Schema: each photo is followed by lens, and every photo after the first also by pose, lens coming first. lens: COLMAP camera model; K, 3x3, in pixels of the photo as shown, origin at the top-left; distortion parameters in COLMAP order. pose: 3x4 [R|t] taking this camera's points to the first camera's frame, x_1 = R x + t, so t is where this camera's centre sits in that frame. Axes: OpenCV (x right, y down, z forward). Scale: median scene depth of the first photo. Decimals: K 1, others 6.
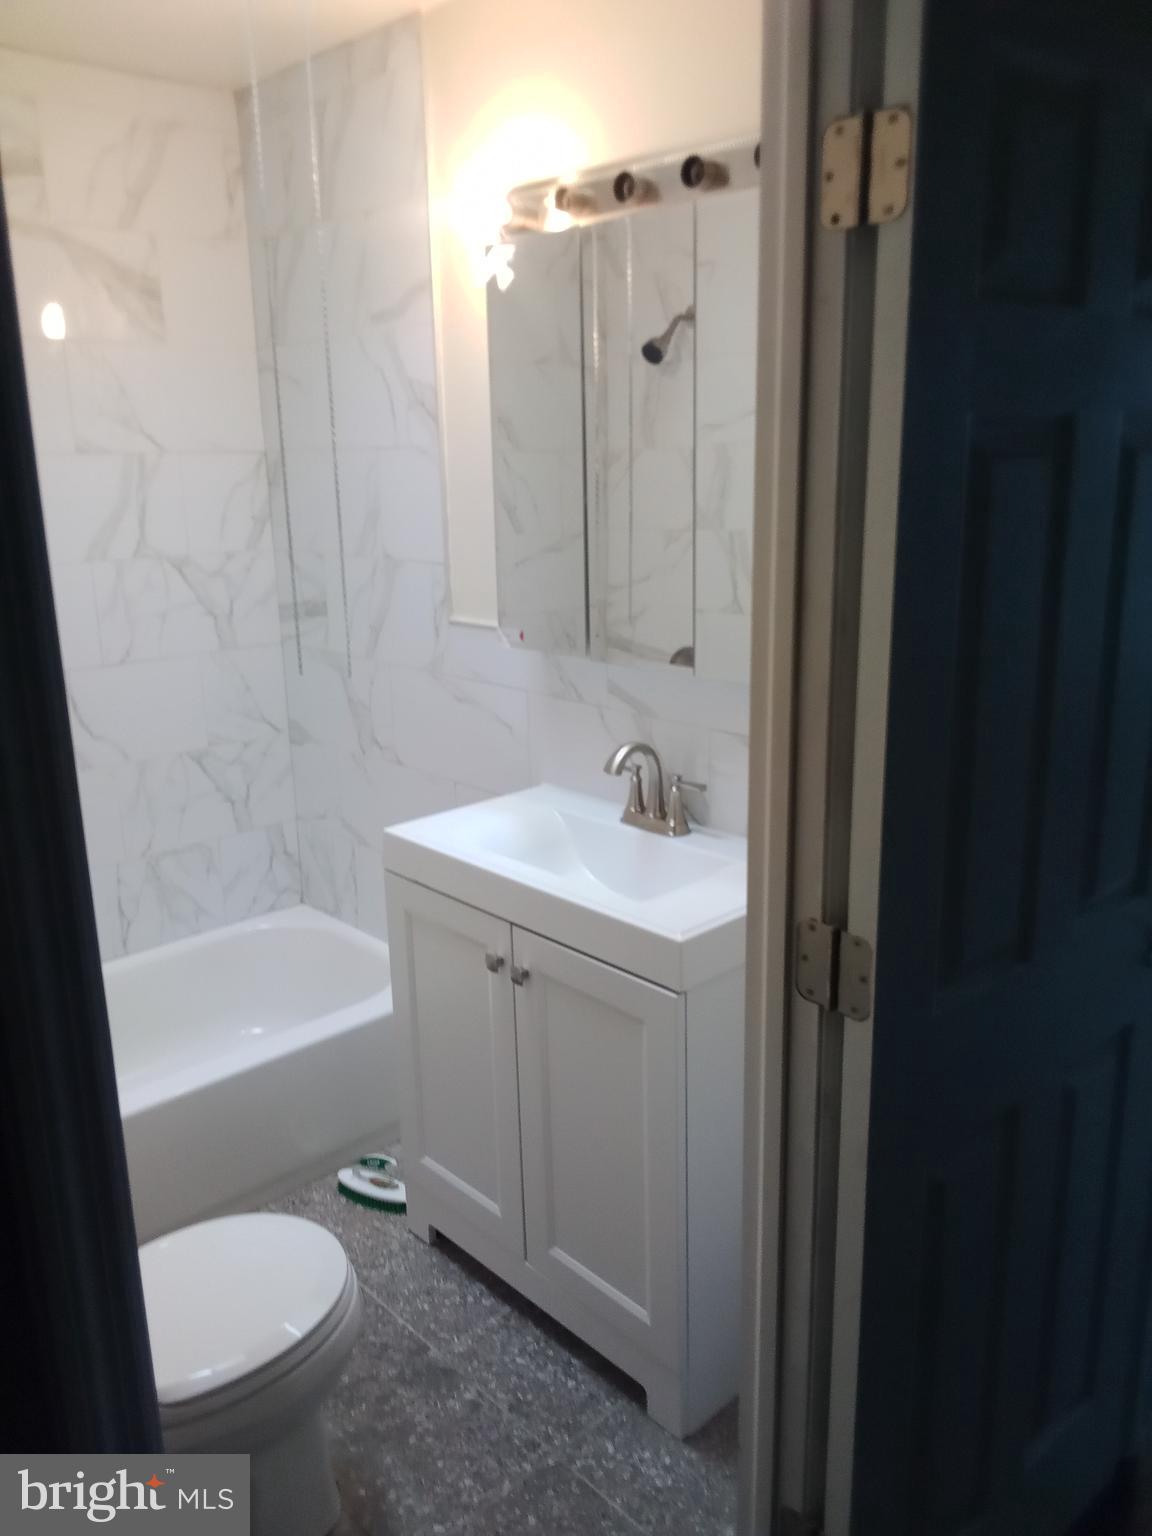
lens RADIAL K [[1201.2, 0, 573.5], [0, 1201.2, 760.9], [0, 0, 1]] dist [0.040273, -0.077721]
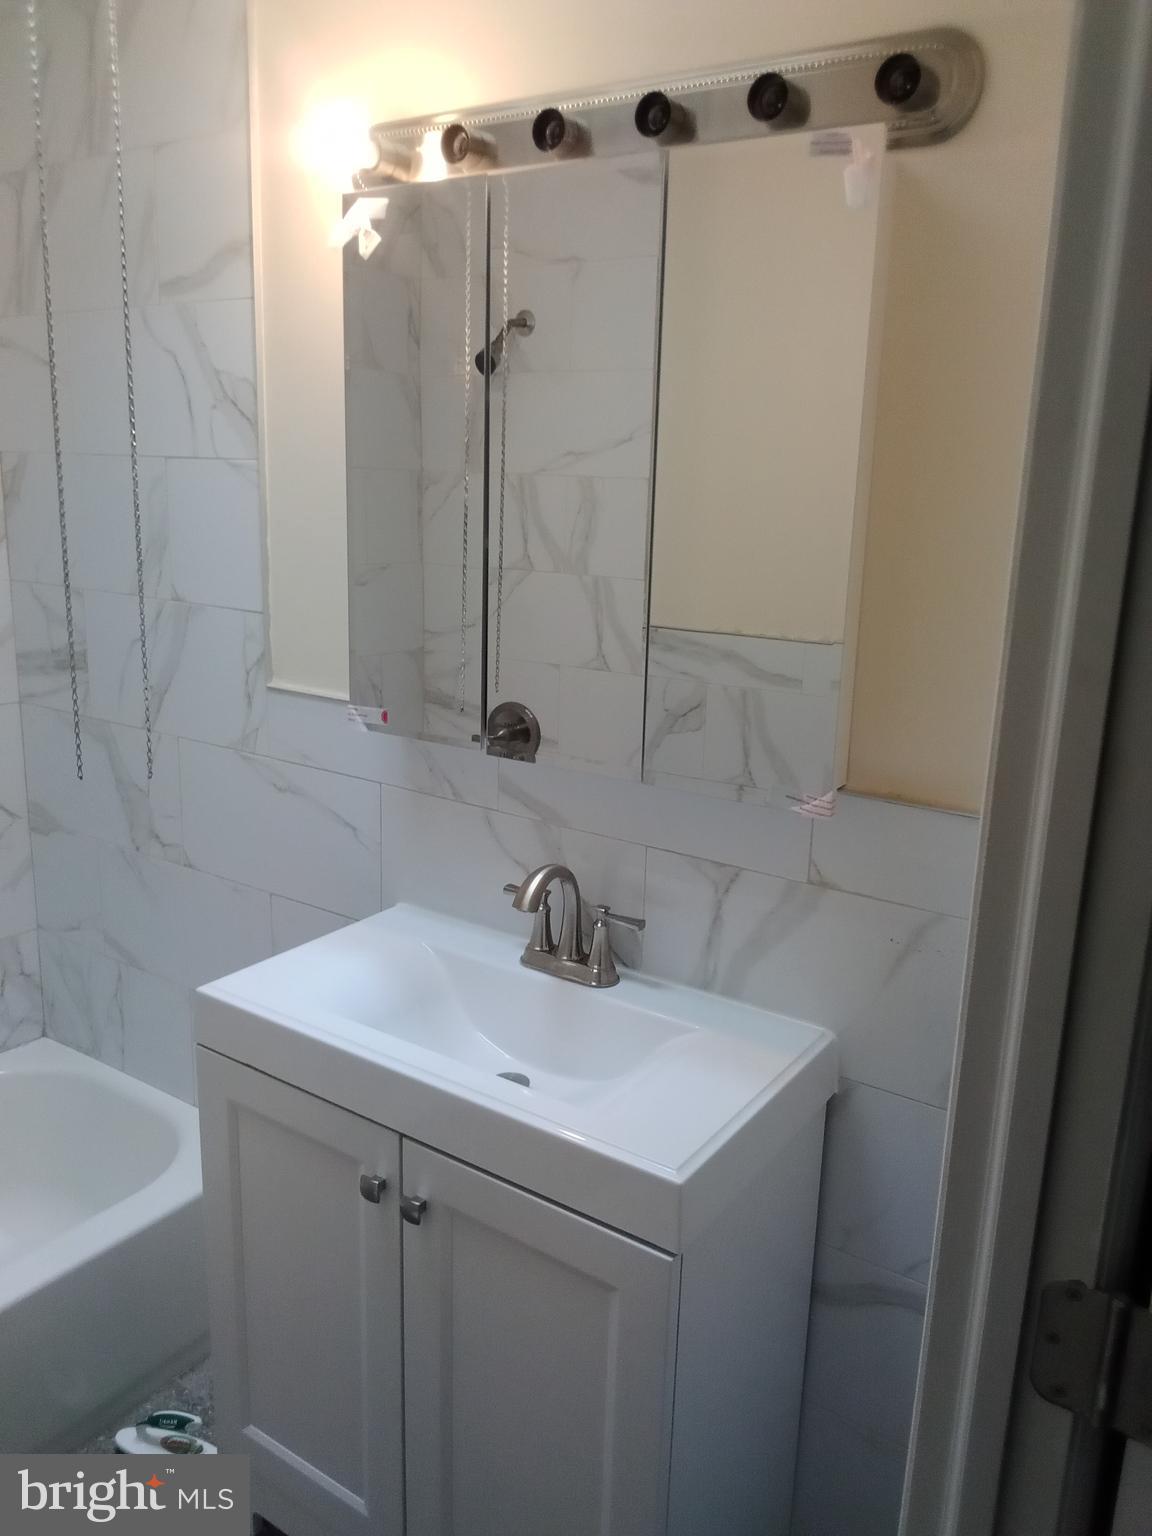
lens RADIAL K [[1201.2, 0, 573.5], [0, 1201.2, 760.9], [0, 0, 1]] dist [0.040273, -0.077721]
pose [[0.975014, -0.001447, 0.222137, -0.090324], [0.005053, 0.999865, -0.015667, -0.060824], [-0.222084, 0.016398, 0.974890, 0.227681]]
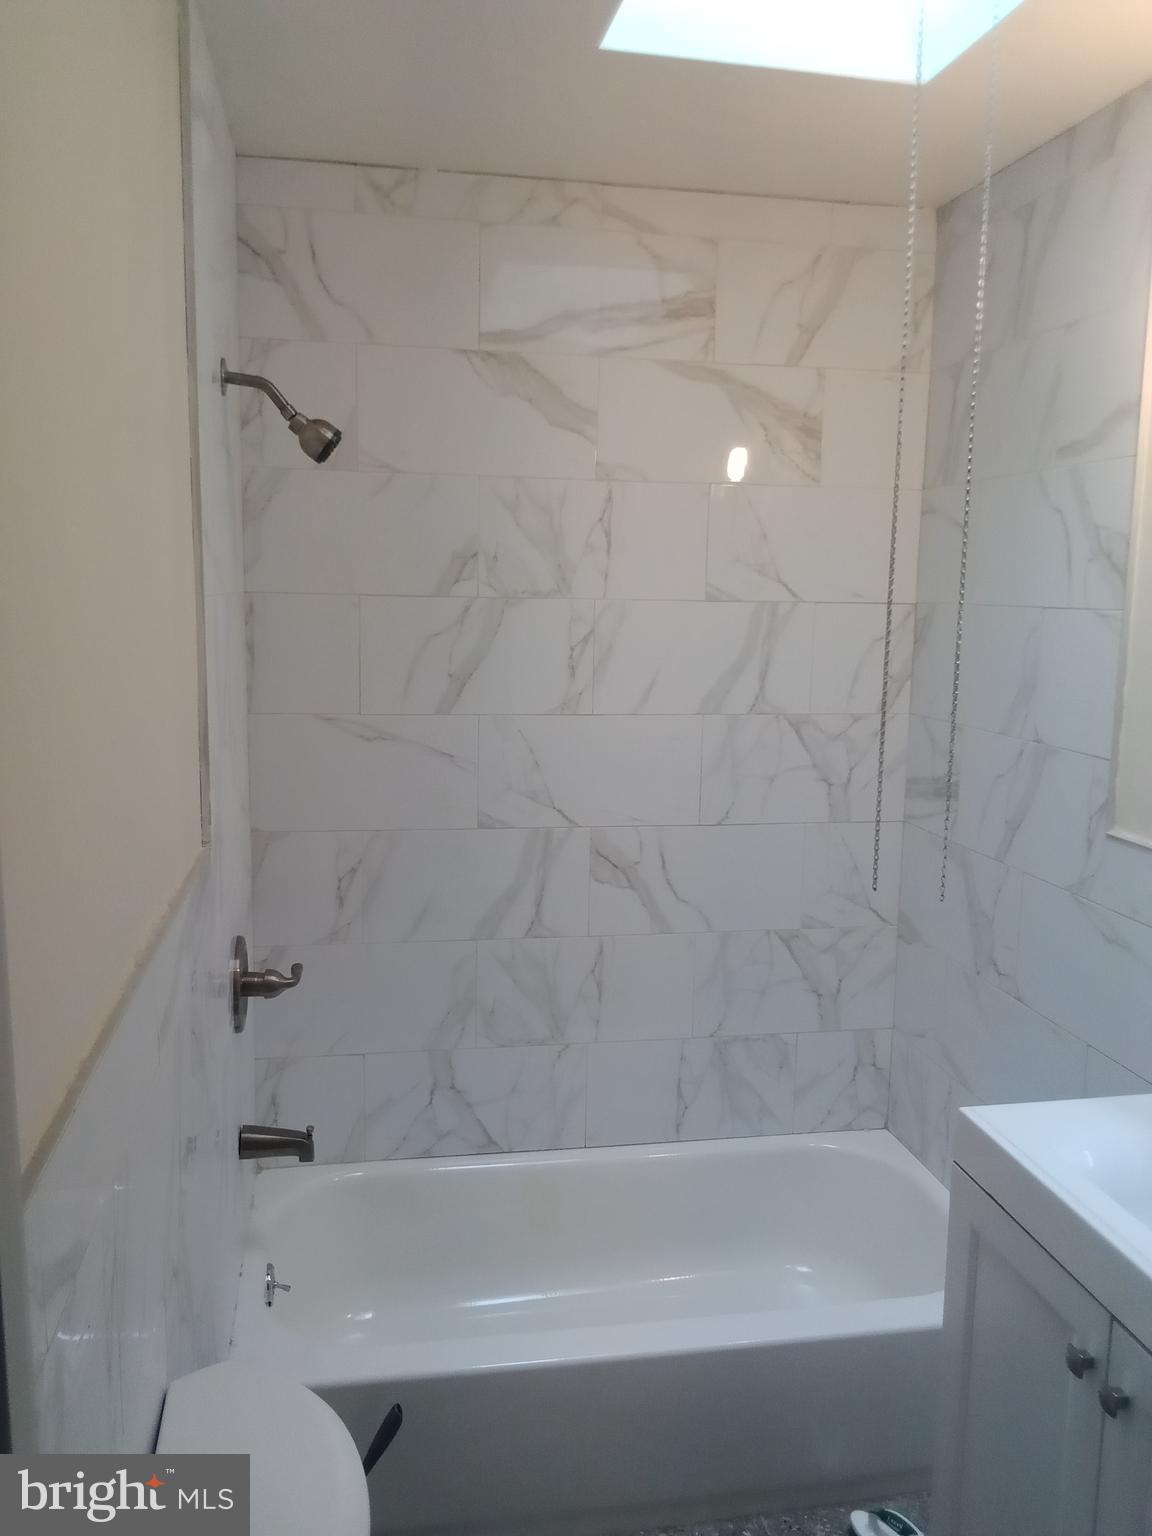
lens RADIAL K [[1207.8, 0, 552.5], [0, 1207.8, 760.2], [0, 0, 1]] dist [0.038568, -0.065200]
pose [[0.830662, 0.110532, -0.545695, 0.019467], [-0.167918, 0.984194, -0.056255, -0.065489], [0.530852, 0.138361, 0.836094, 0.183627]]
